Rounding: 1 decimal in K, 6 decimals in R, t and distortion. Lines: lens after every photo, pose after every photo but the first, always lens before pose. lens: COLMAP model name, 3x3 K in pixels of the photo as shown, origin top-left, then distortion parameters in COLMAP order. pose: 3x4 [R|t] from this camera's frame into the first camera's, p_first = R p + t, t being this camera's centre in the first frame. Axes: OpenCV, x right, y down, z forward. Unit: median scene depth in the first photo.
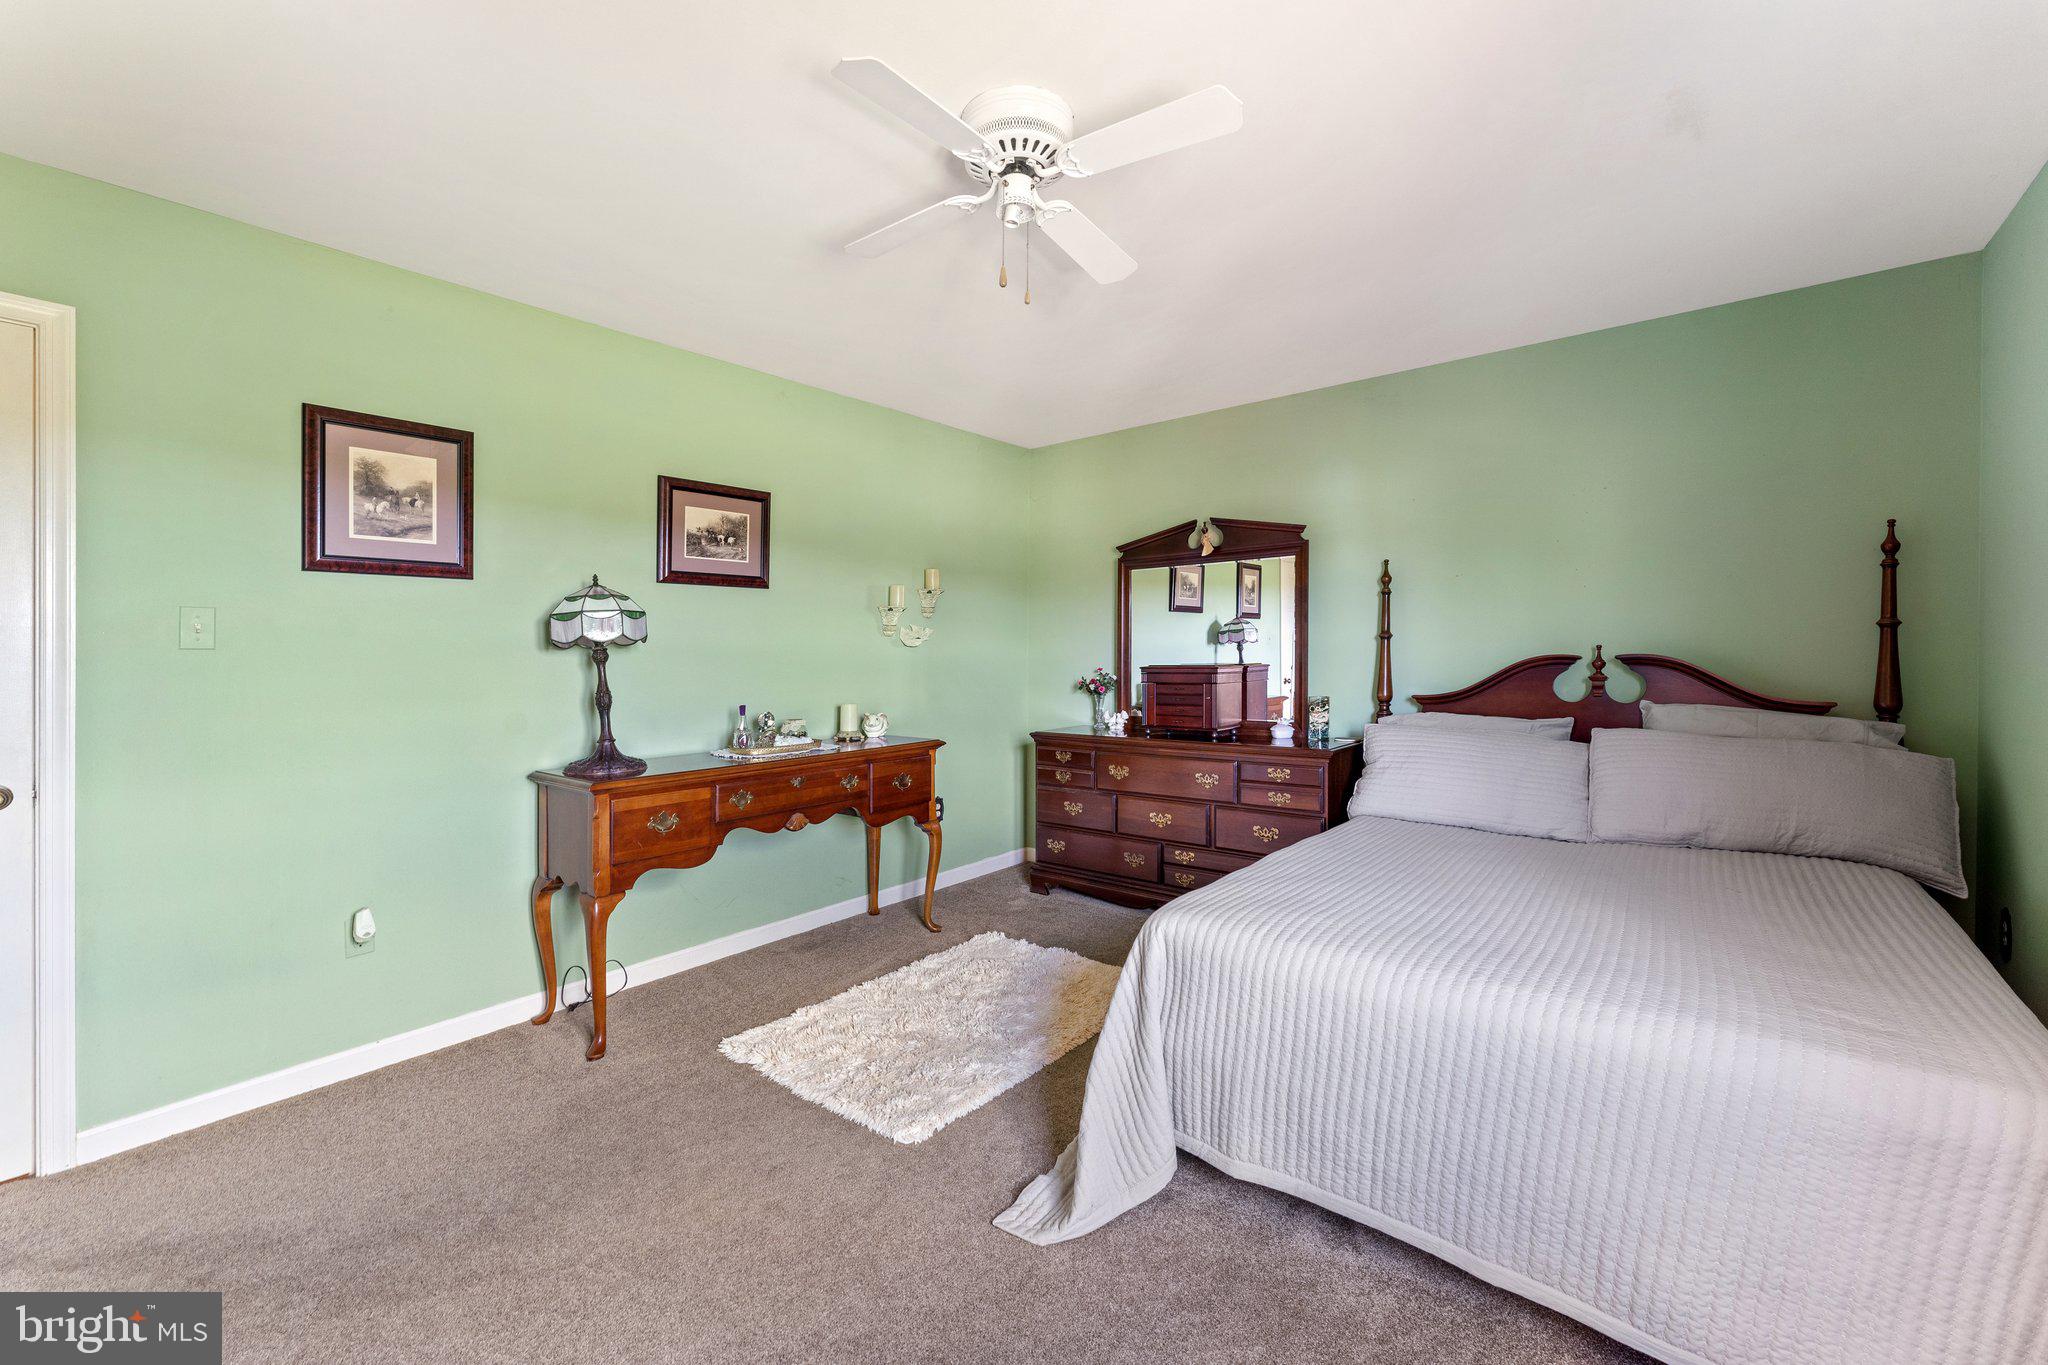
lens RADIAL K [[844.1, 0, 1024.0], [0, 844.1, 659.3], [0, 0, 1]] dist [-0.000260, 0.000136]
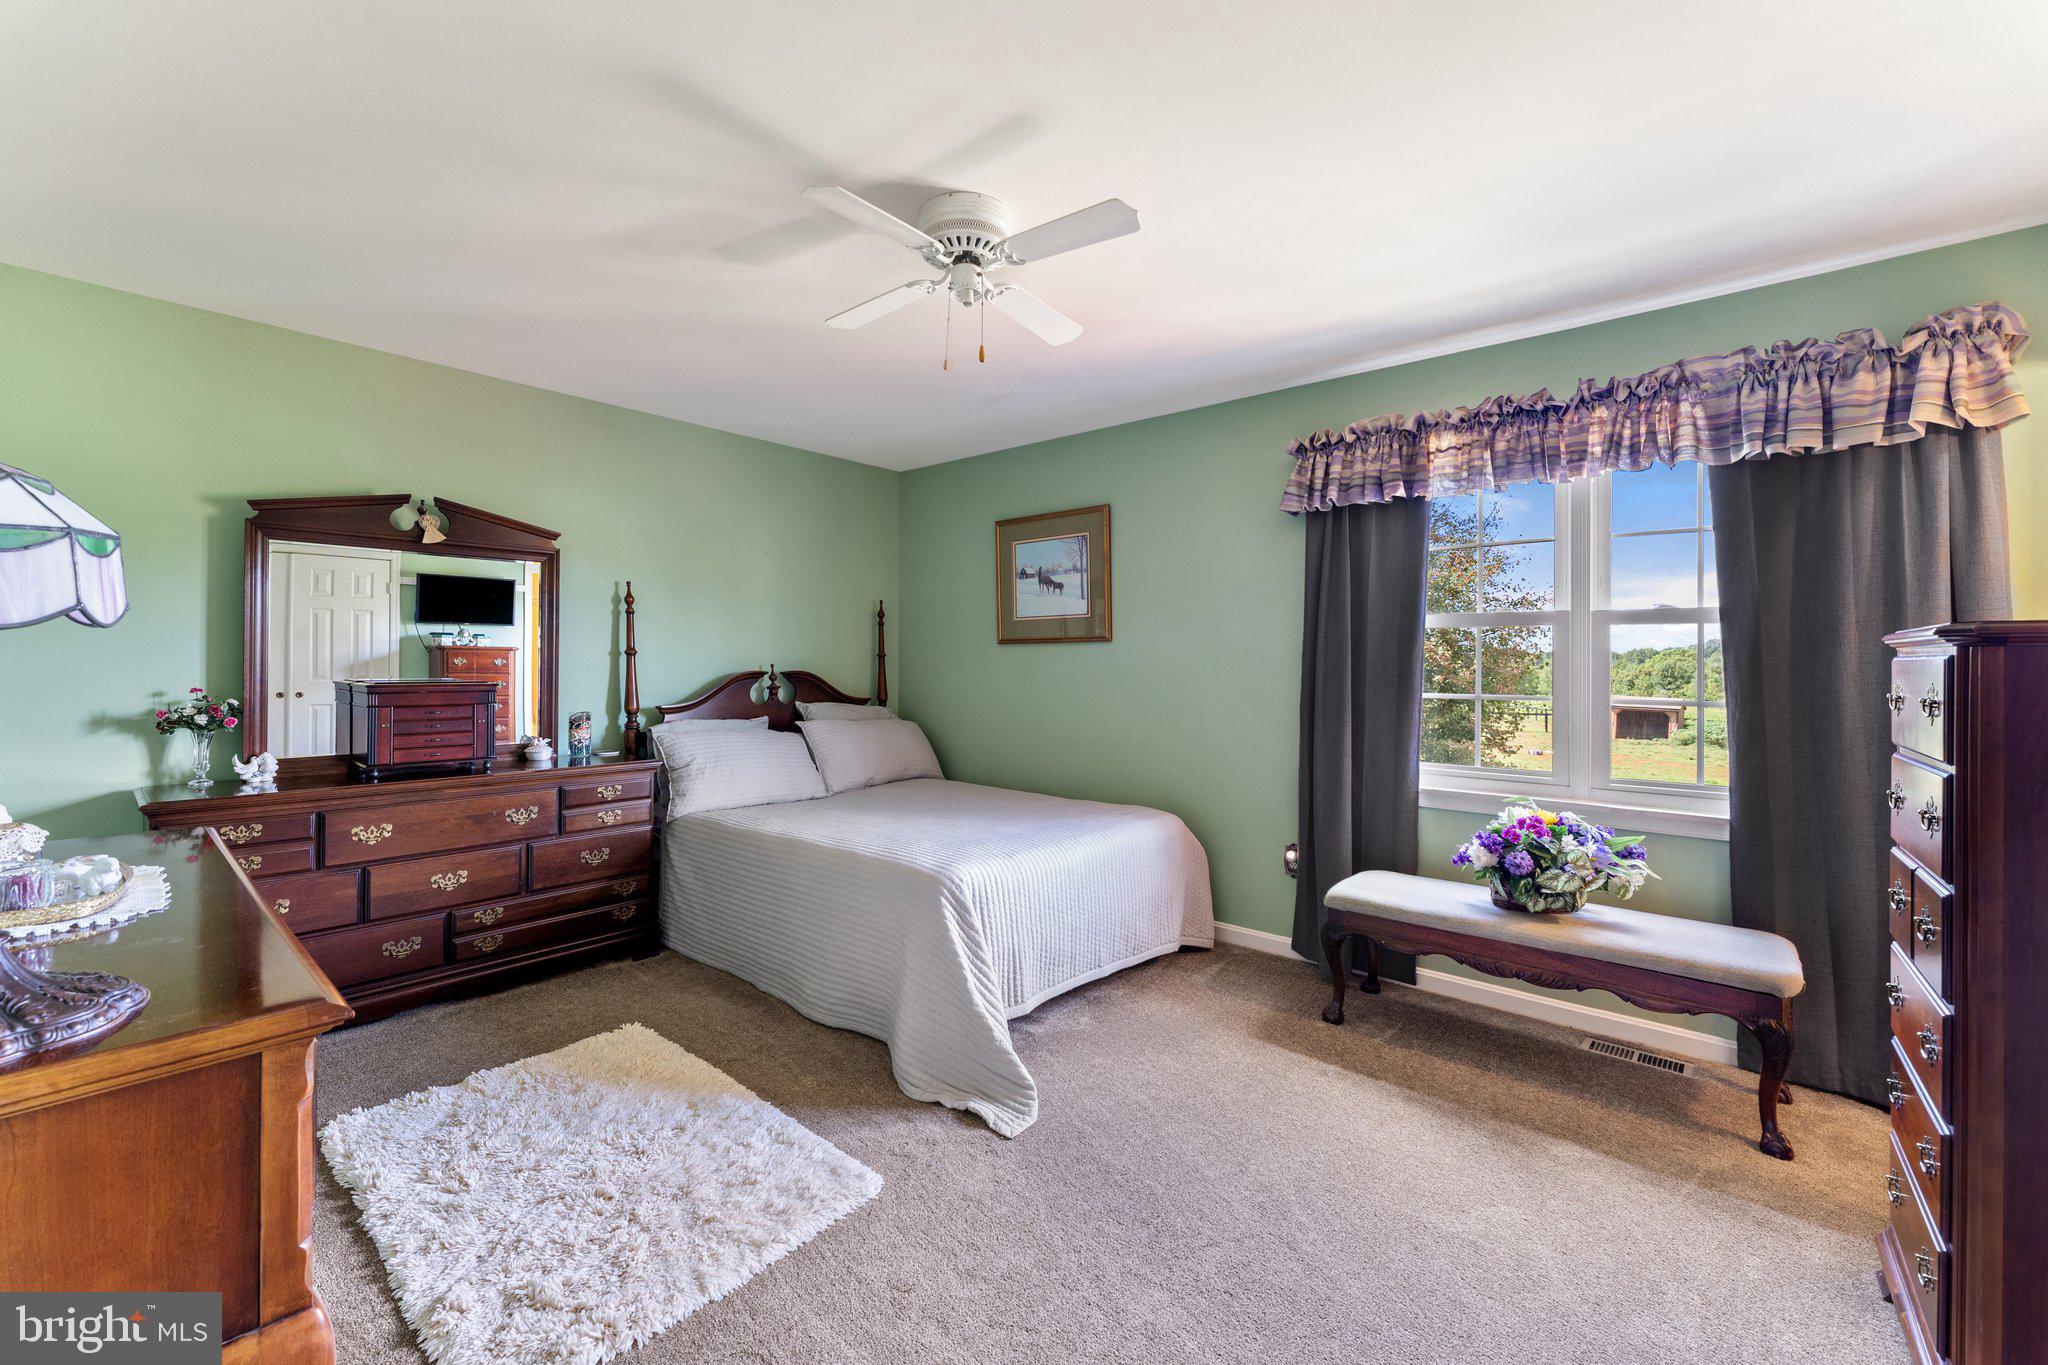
lens RADIAL K [[825.8, 0, 1024.4], [0, 825.8, 671.2], [0, 0, 1]] dist [-0.000284, 0.000273]
pose [[0.029726, 0.002759, 0.999554, -0.588047], [-0.001589, 0.999995, -0.002713, -0.001809], [-0.999557, -0.001507, 0.029730, 0.451755]]
